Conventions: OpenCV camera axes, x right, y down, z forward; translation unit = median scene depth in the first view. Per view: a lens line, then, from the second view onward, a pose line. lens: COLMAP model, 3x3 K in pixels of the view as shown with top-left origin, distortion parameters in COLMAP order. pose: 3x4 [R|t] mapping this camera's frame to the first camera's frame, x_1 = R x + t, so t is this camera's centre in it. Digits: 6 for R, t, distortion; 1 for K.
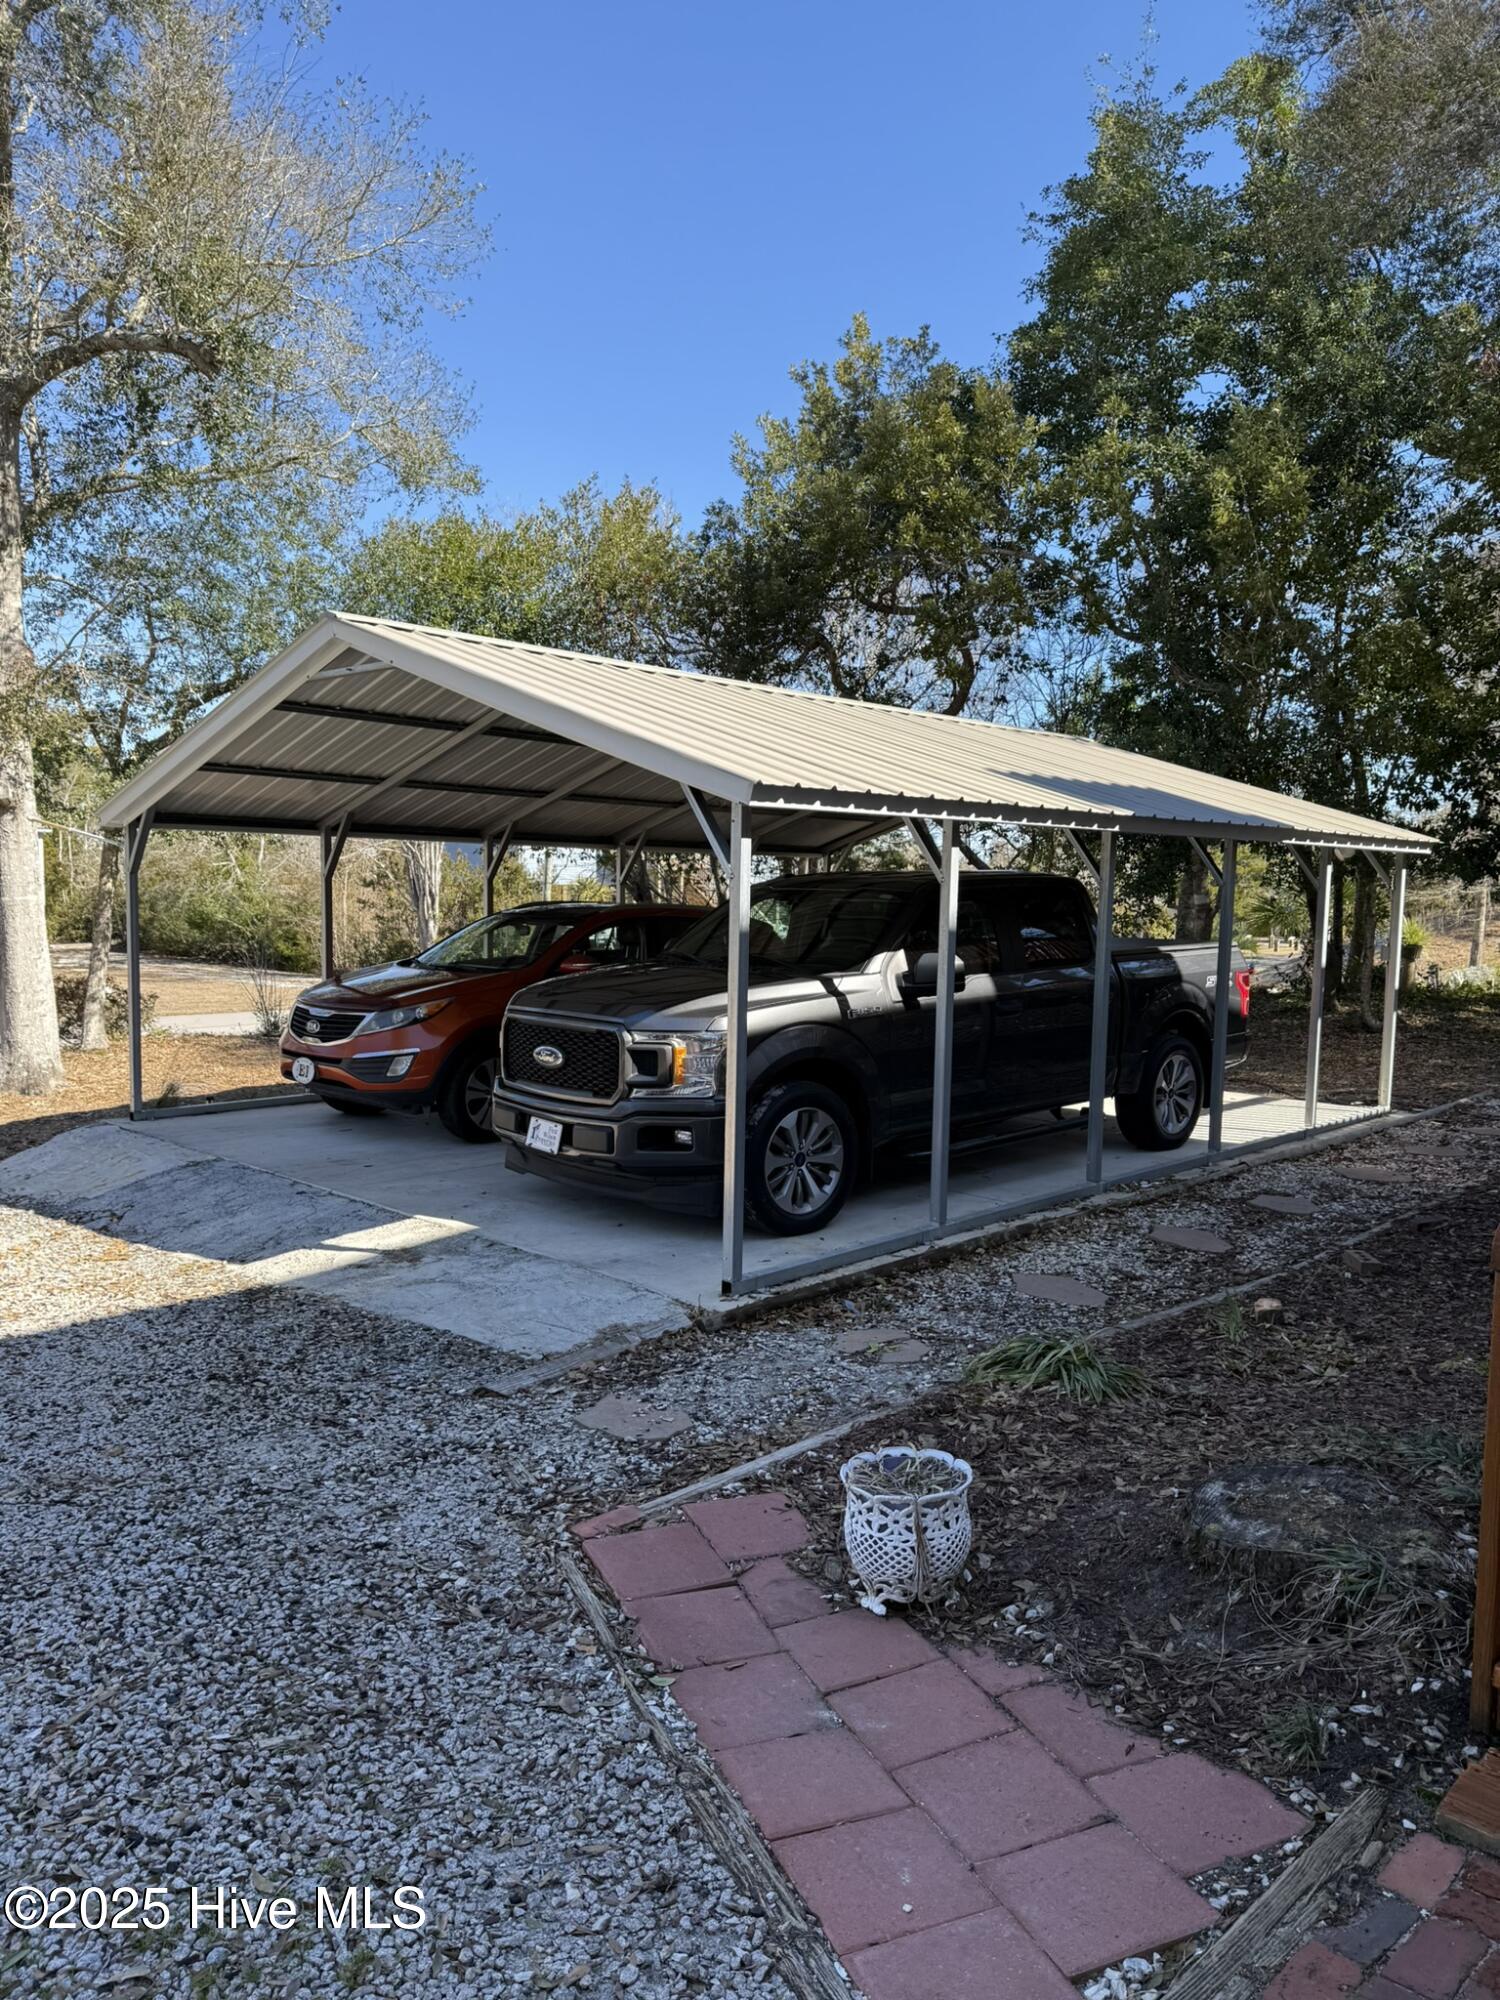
lens RADIAL K [[1399.0, 0, 770.4], [0, 1399.0, 1009.3], [0, 0, 1]] dist [0.060846, -0.080130]
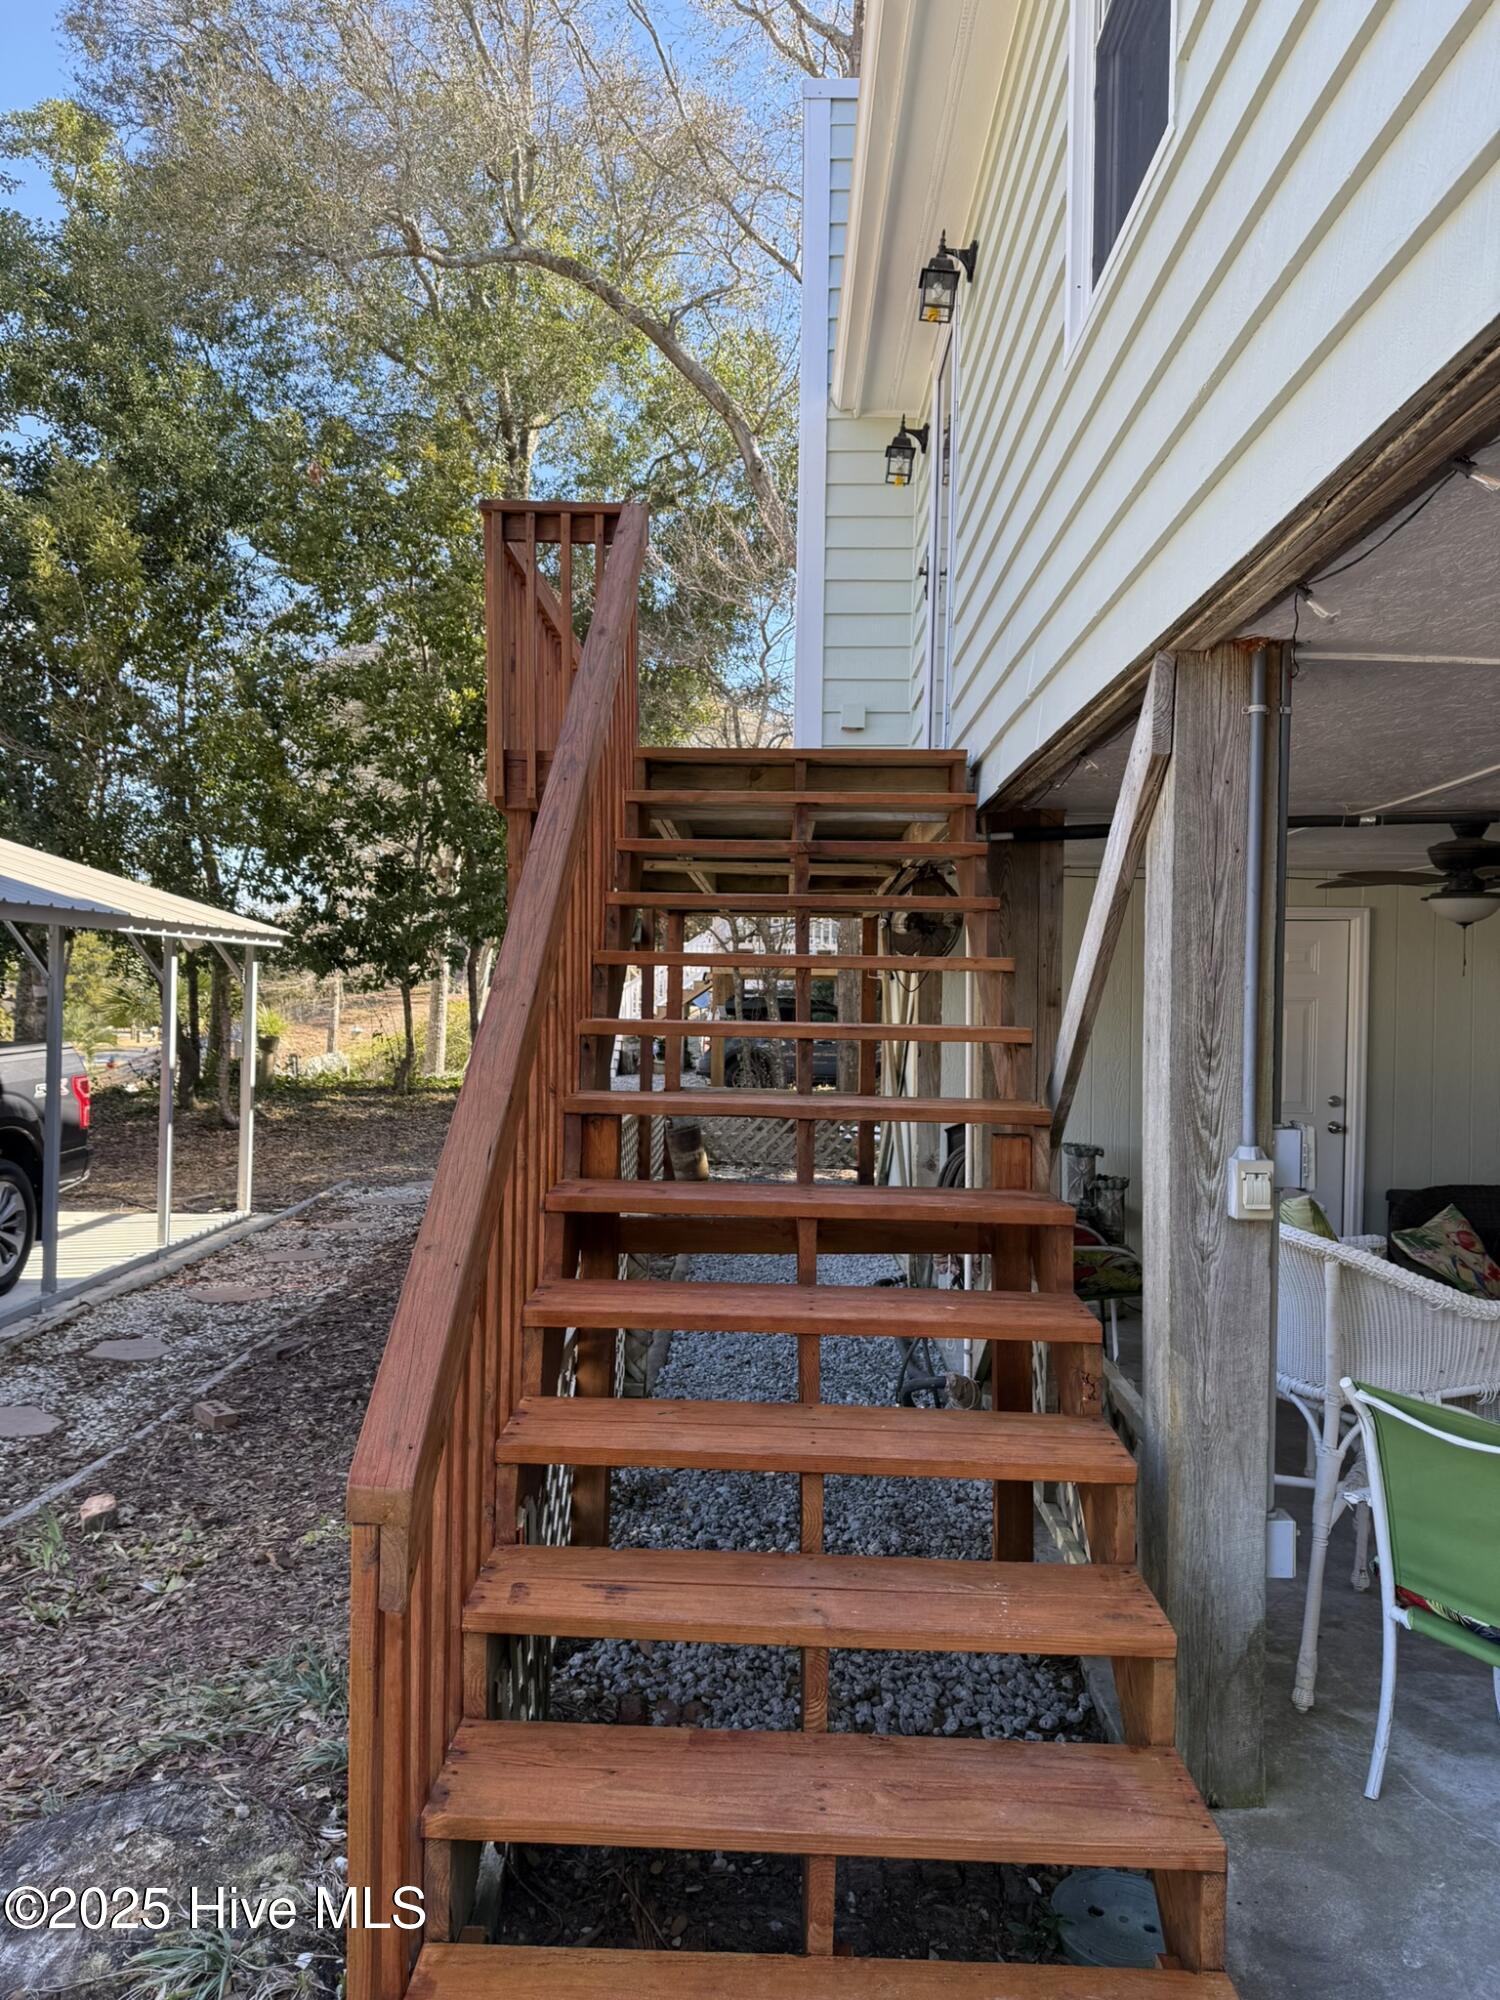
lens RADIAL K [[1399.0, 0, 734.1], [0, 1399.0, 990.7], [0, 0, 1]] dist [0.060846, -0.080130]
pose [[0.737083, -0.004860, 0.675785, 0.044349], [0.056375, 0.996931, -0.054318, -0.009509], [-0.673447, 0.078134, 0.735094, 0.082805]]
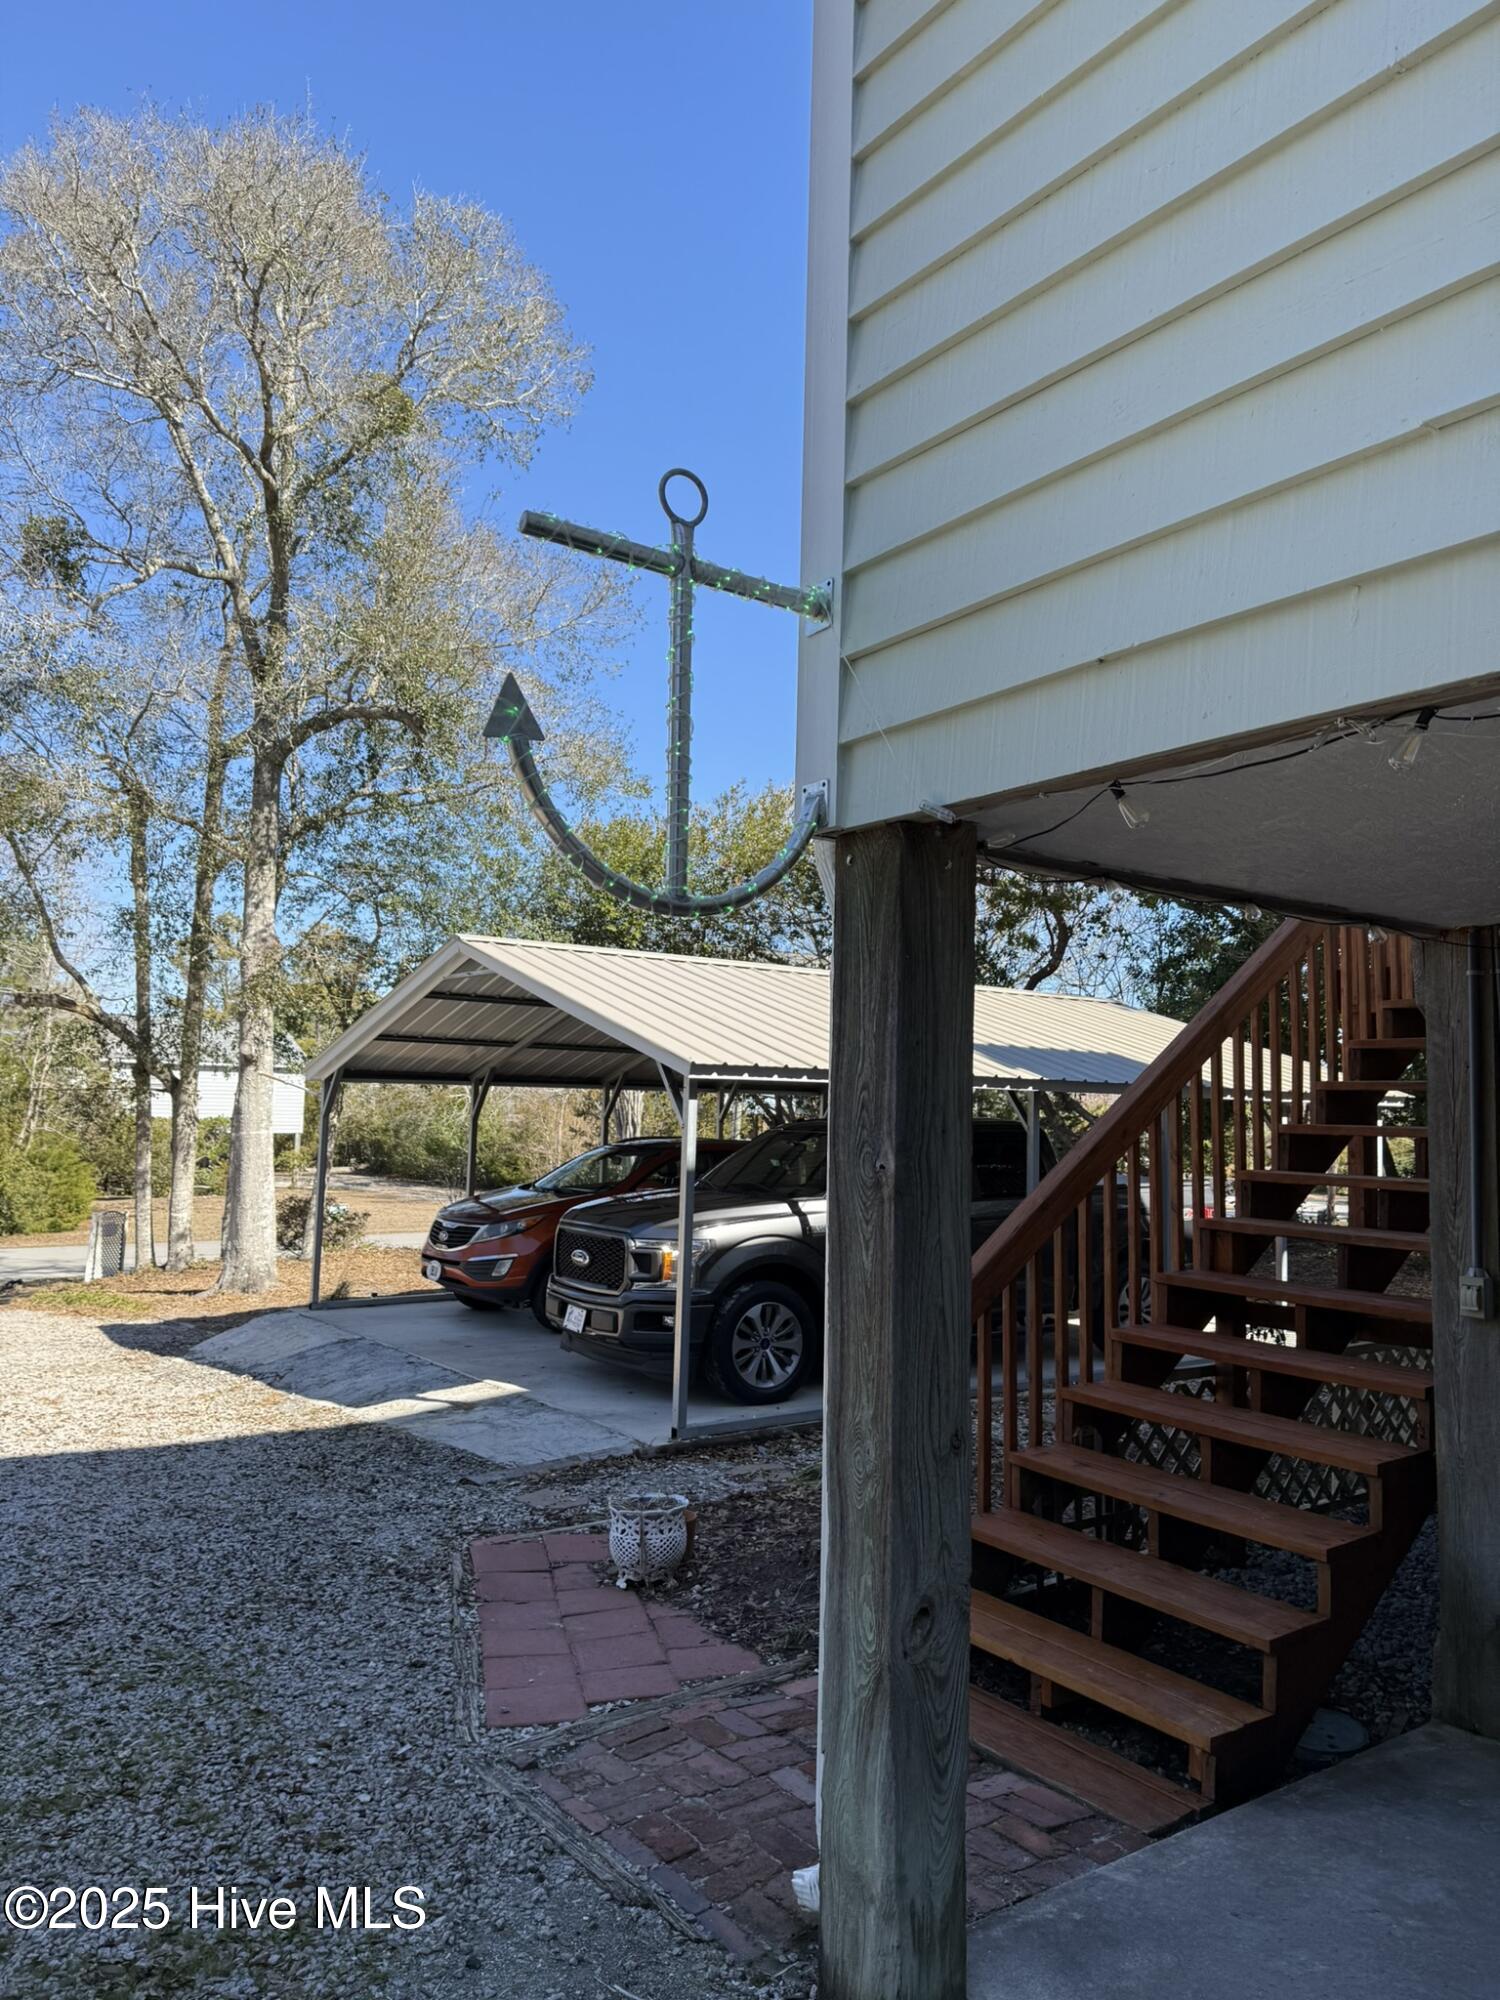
lens RADIAL K [[1399.0, 0, 756.5], [0, 1399.0, 986.5], [0, 0, 1]] dist [0.060846, -0.080130]
pose [[0.985765, -0.010584, -0.167797, 0.168834], [-0.019347, 0.984246, -0.175742, 0.007514], [0.167013, 0.176486, 0.970030, -0.228680]]
